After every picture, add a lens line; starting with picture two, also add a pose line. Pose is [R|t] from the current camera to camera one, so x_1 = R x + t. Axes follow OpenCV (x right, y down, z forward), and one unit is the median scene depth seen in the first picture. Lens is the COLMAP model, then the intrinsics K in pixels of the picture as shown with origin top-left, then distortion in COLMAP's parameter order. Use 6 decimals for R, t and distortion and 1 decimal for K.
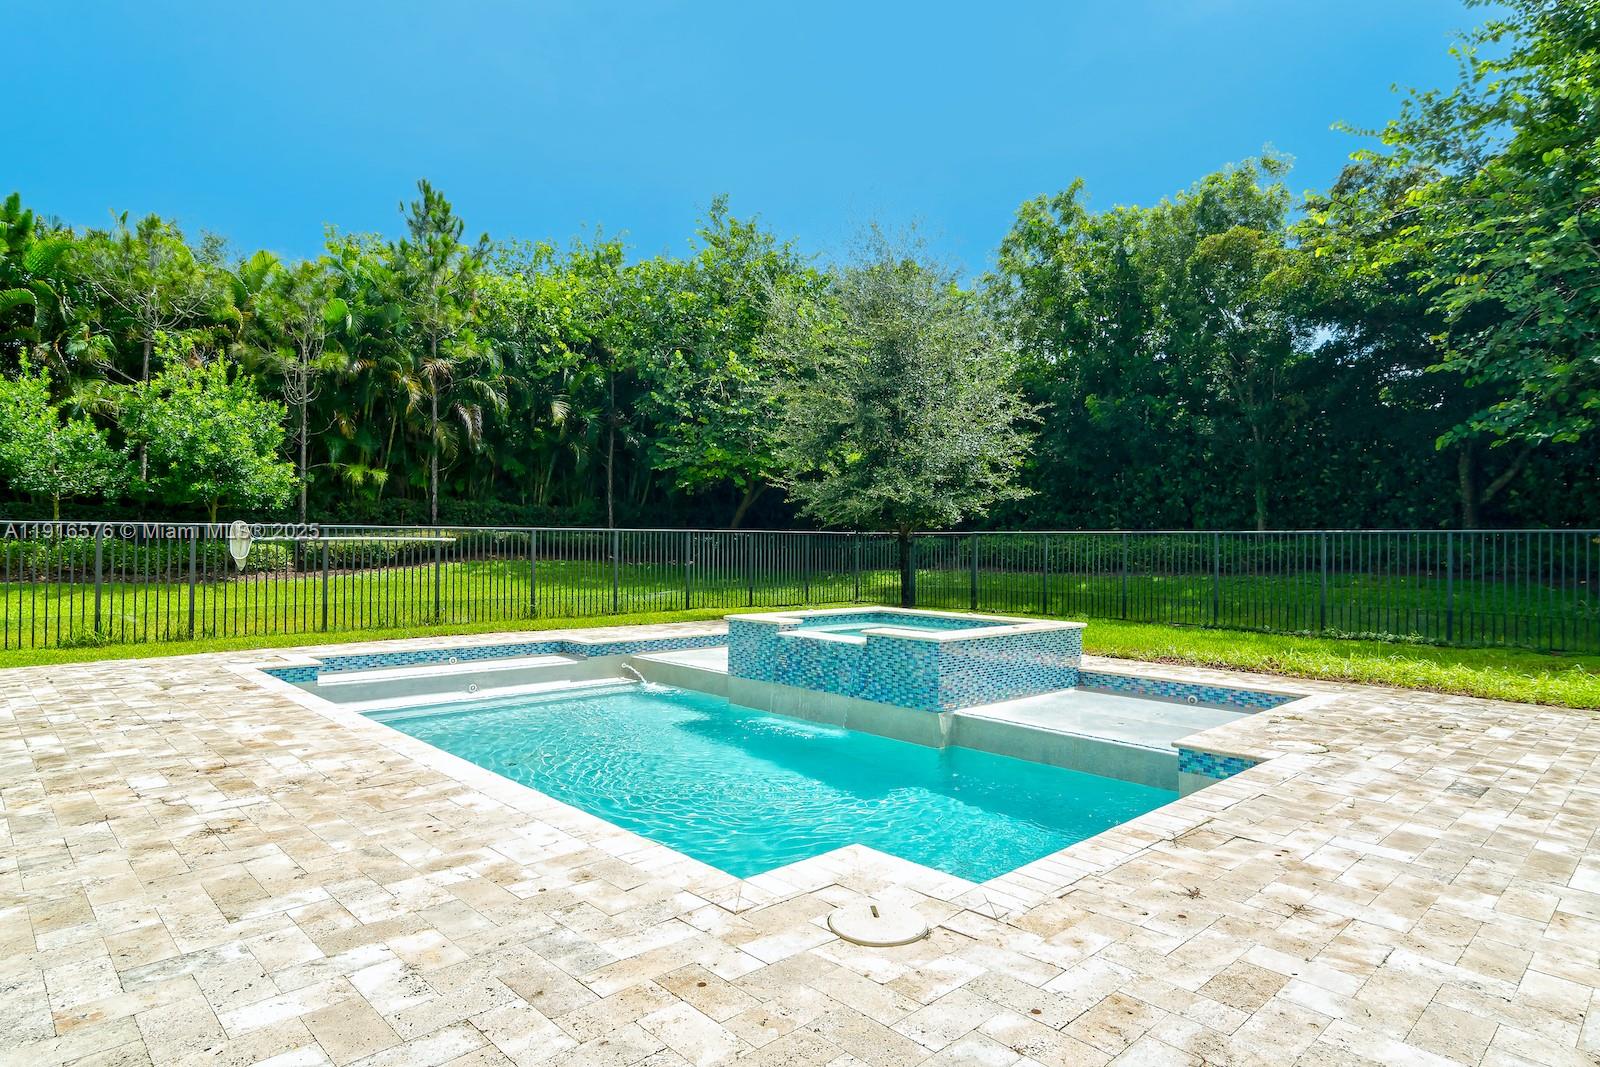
lens RADIAL K [[917.1, 0, 806.8], [0, 917.1, 542.5], [0, 0, 1]] dist [-0.009610, -0.001270]
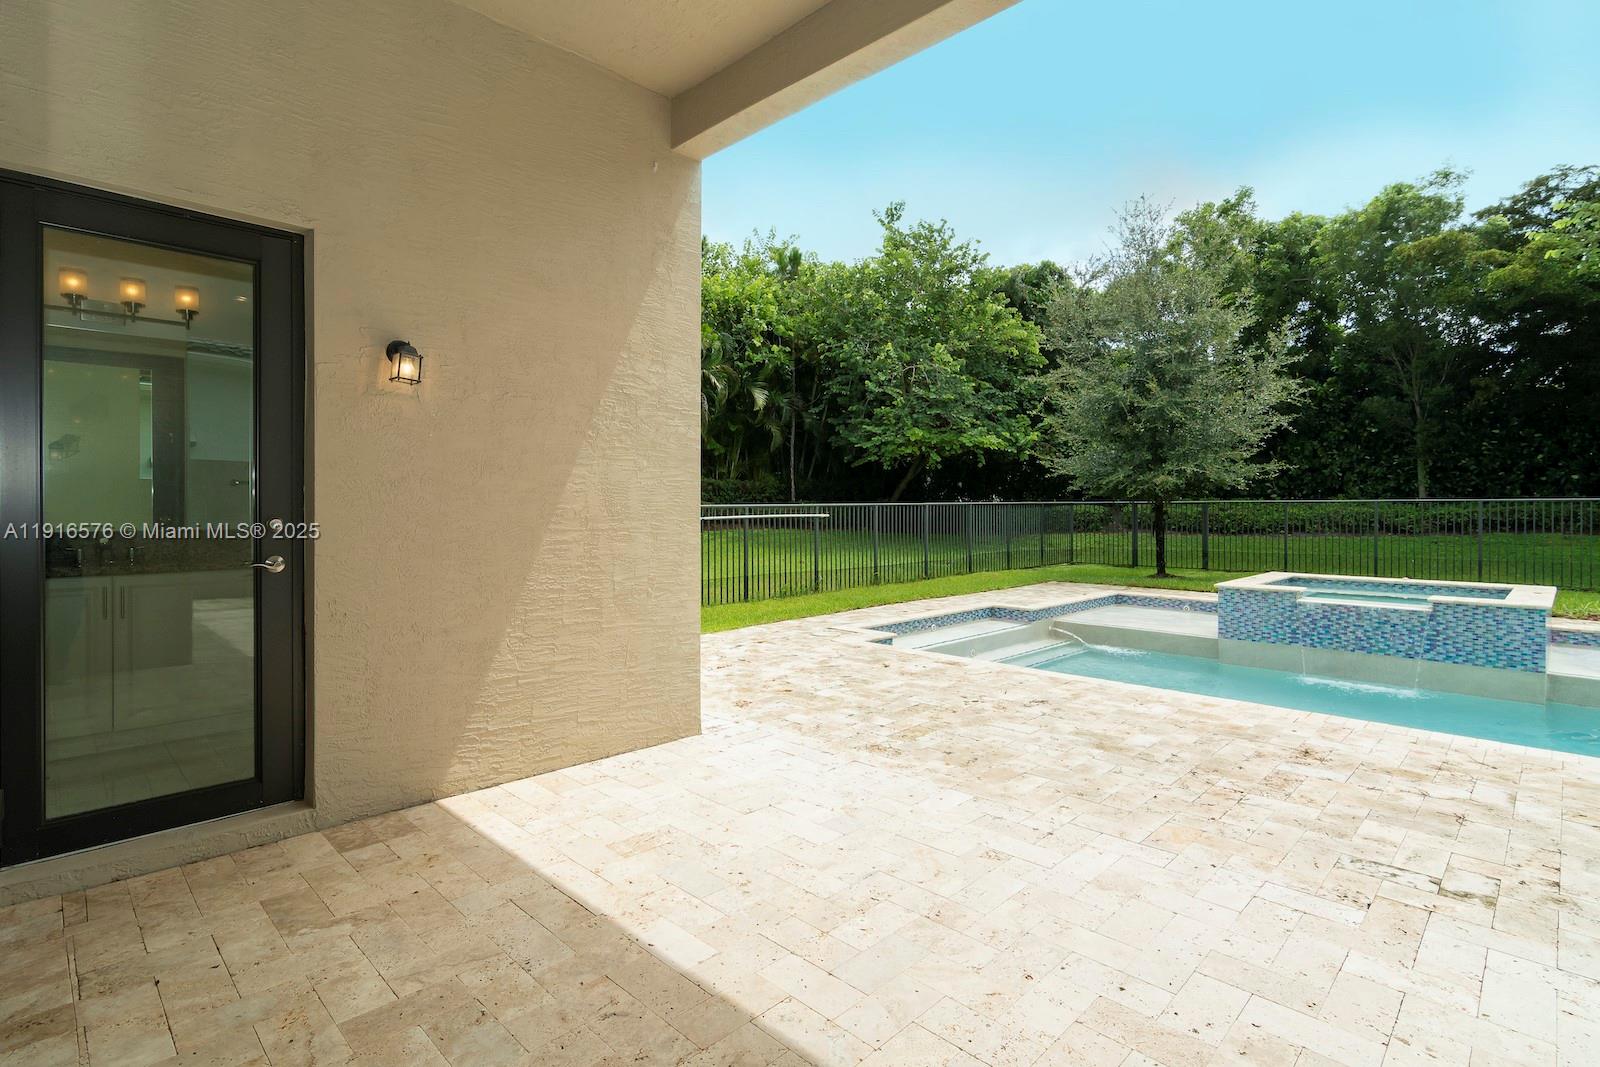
lens RADIAL K [[790.1, 0, 797.7], [0, 790.1, 517.0], [0, 0, 1]] dist [0.002178, 0.000177]
pose [[0.999422, -0.013077, 0.031380, -0.353198], [0.012600, 0.999803, 0.015354, -0.013207], [-0.031574, -0.014950, 0.999390, 0.032060]]
